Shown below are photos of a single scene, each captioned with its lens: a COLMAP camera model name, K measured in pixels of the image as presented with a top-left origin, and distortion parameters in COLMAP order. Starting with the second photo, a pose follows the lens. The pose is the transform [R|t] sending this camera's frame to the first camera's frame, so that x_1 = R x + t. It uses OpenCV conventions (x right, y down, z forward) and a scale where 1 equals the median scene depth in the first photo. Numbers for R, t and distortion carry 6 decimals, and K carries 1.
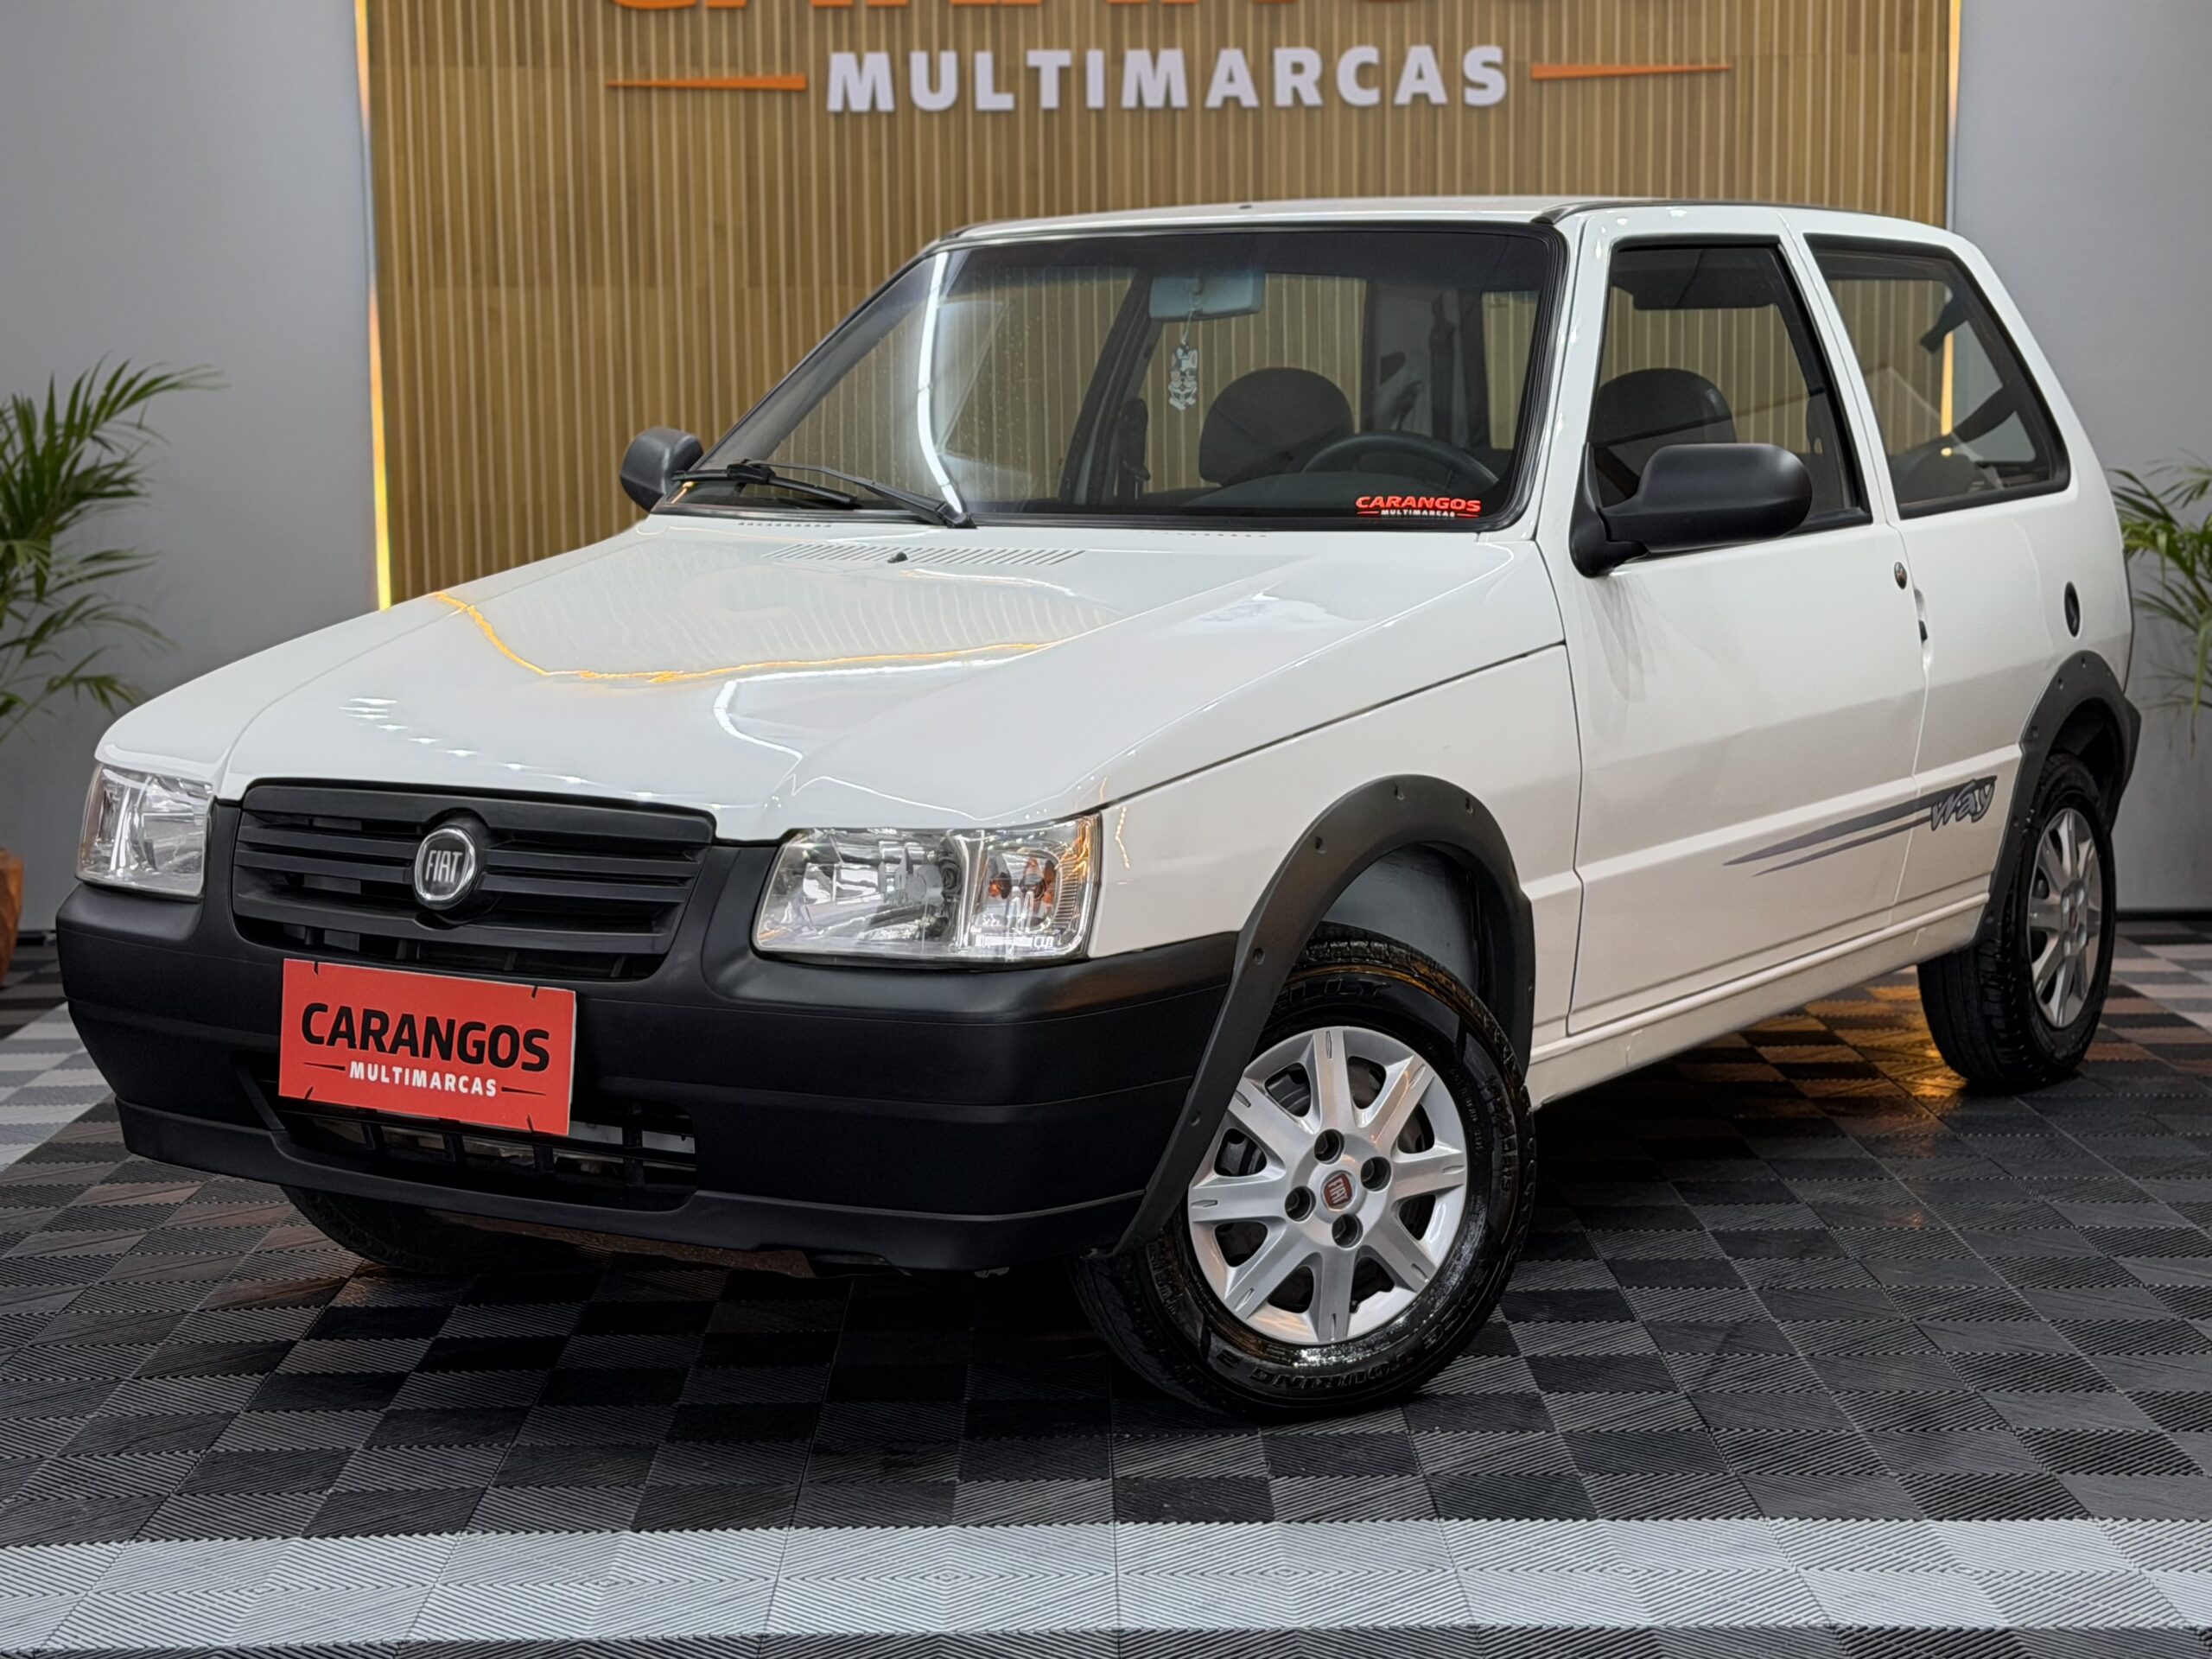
lens RADIAL K [[3746.8, 0, 1092.6], [0, 3746.8, 833.7], [0, 0, 1]] dist [0.153629, 0.000000]
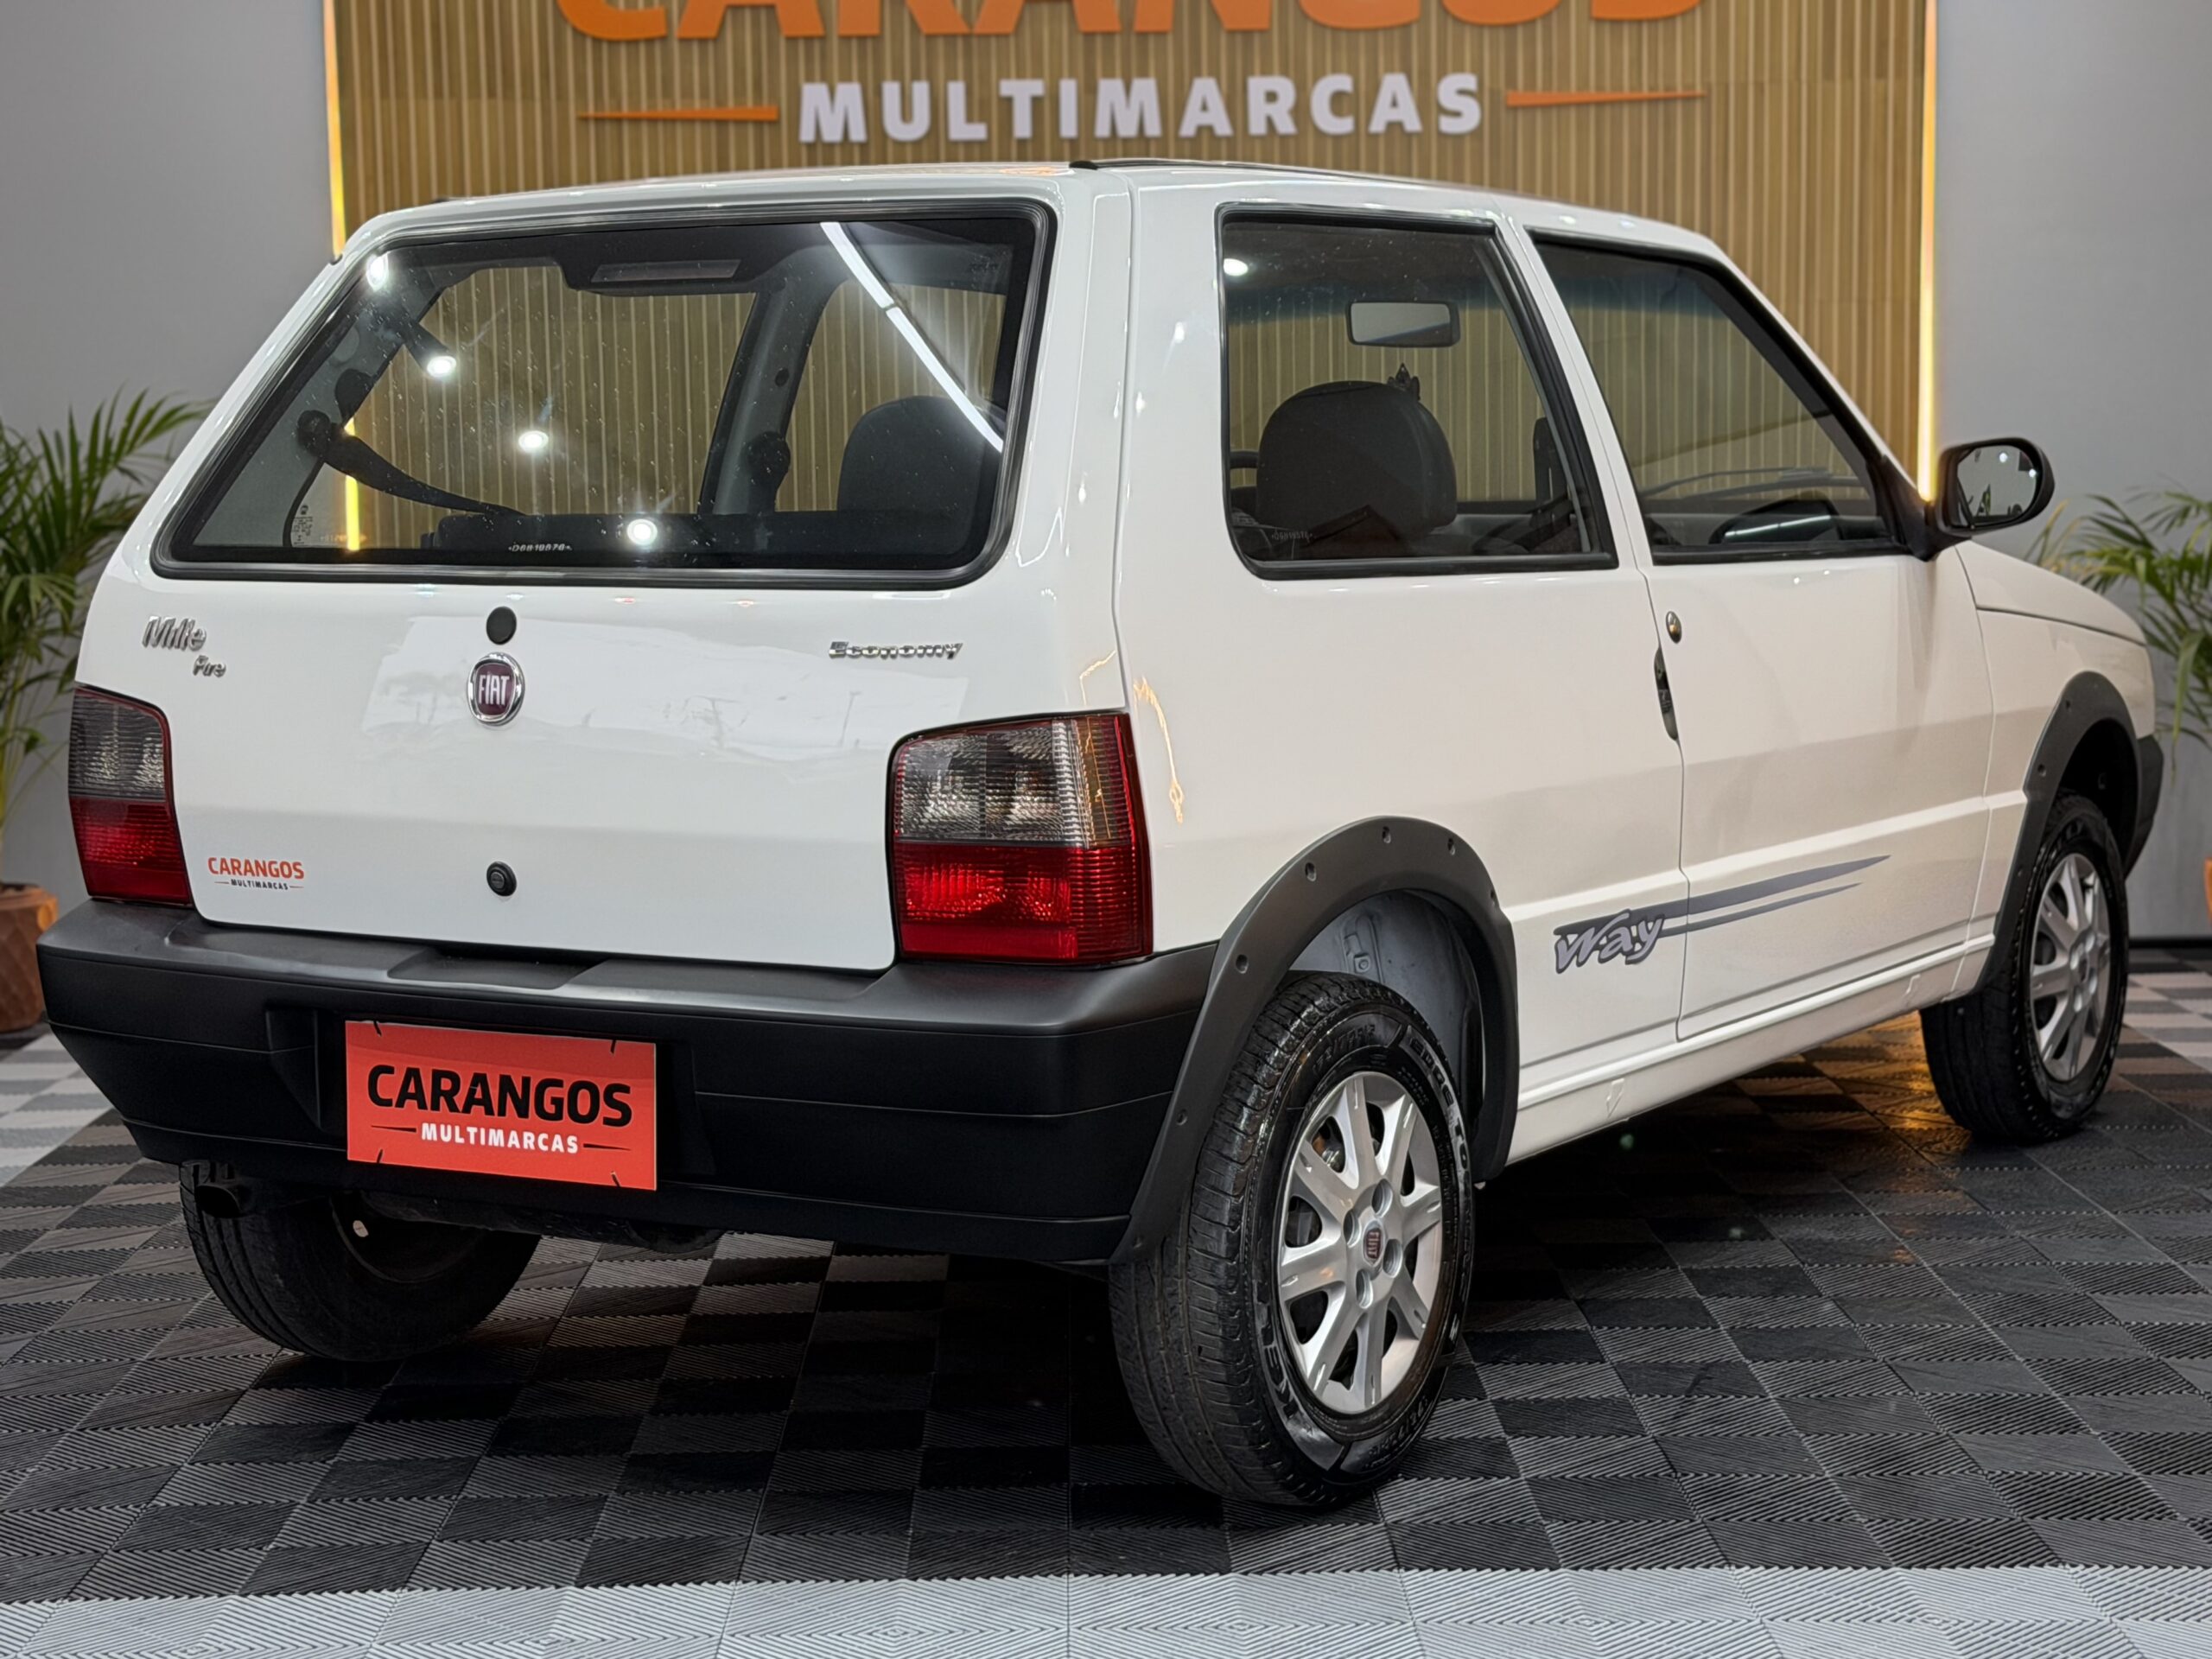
lens RADIAL K [[3746.8, 0, 1097.0], [0, 3746.8, 832.9], [0, 0, 1]] dist [0.153629, 0.000000]
pose [[0.999981, -0.005142, 0.003377, 0.005978], [0.005170, 0.999953, -0.008221, -0.001055], [-0.003335, 0.008238, 0.999961, 0.010024]]
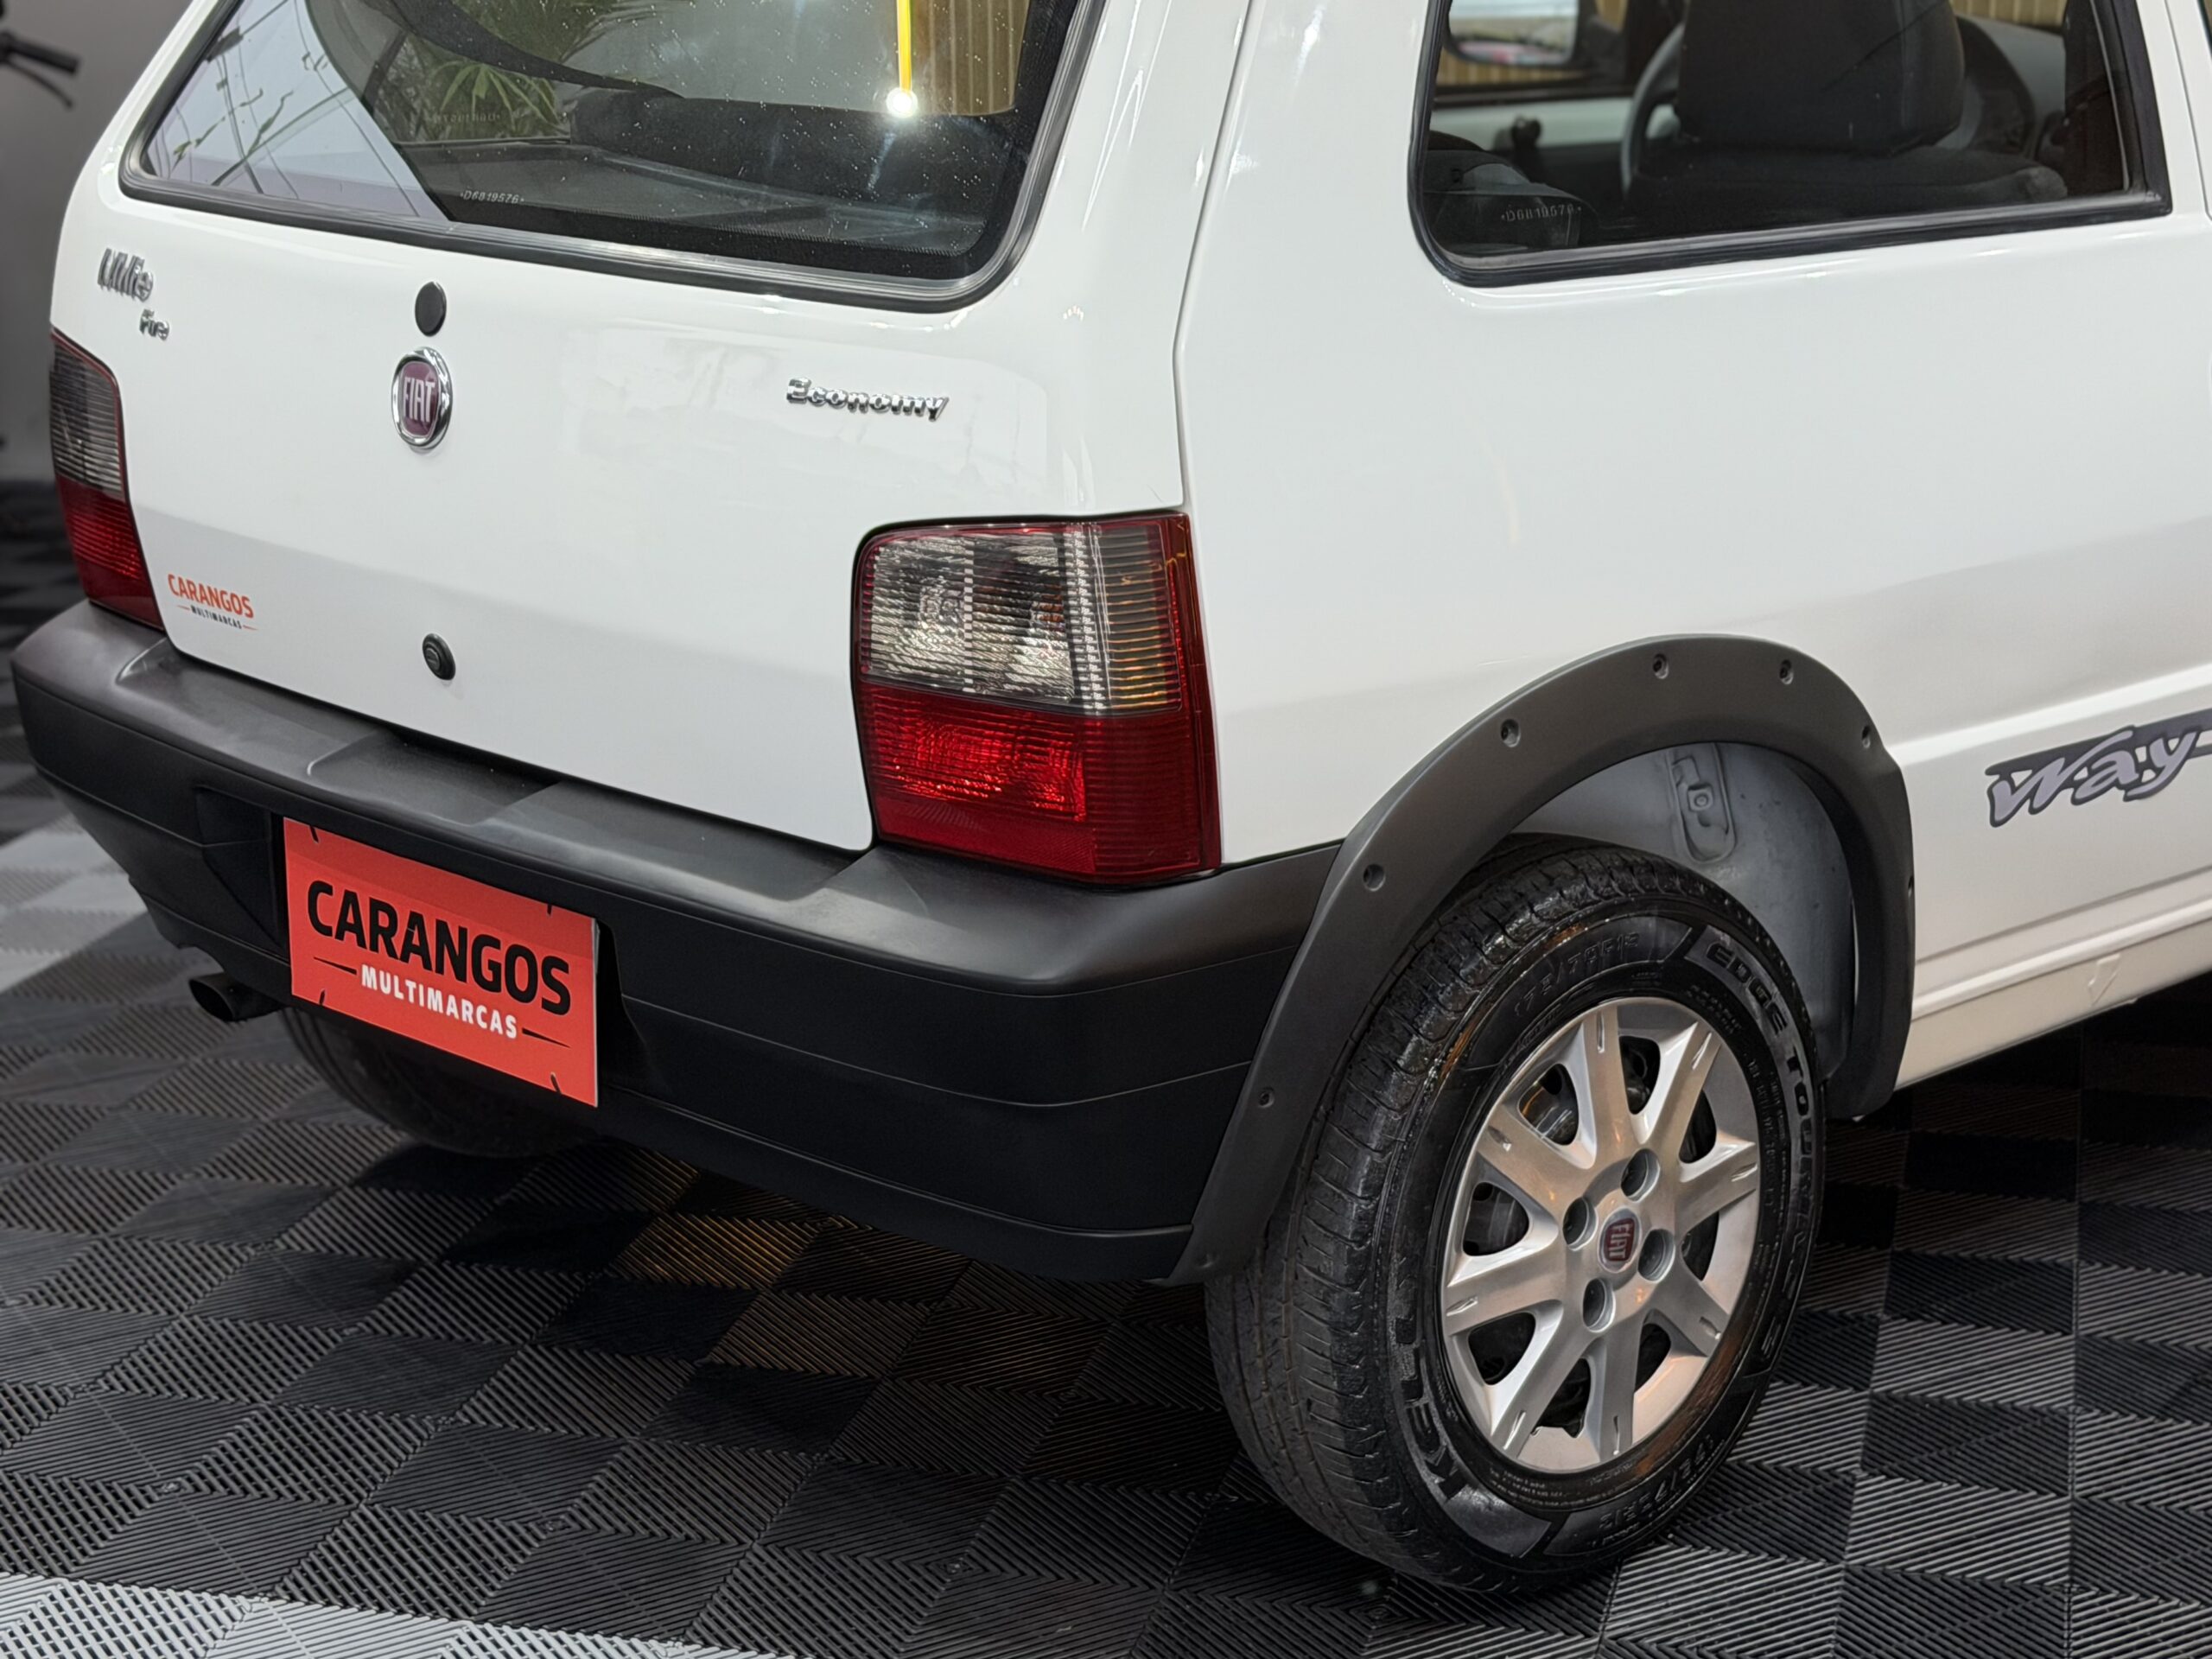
lens RADIAL K [[3746.8, 0, 1112.4], [0, 3746.8, 839.9], [0, 0, 1]] dist [0.153629, 0.000000]
pose [[0.967549, 0.066398, -0.243803, 0.121685], [-0.027111, 0.986567, 0.161093, -0.063972], [0.251224, -0.149256, 0.956352, 0.255630]]
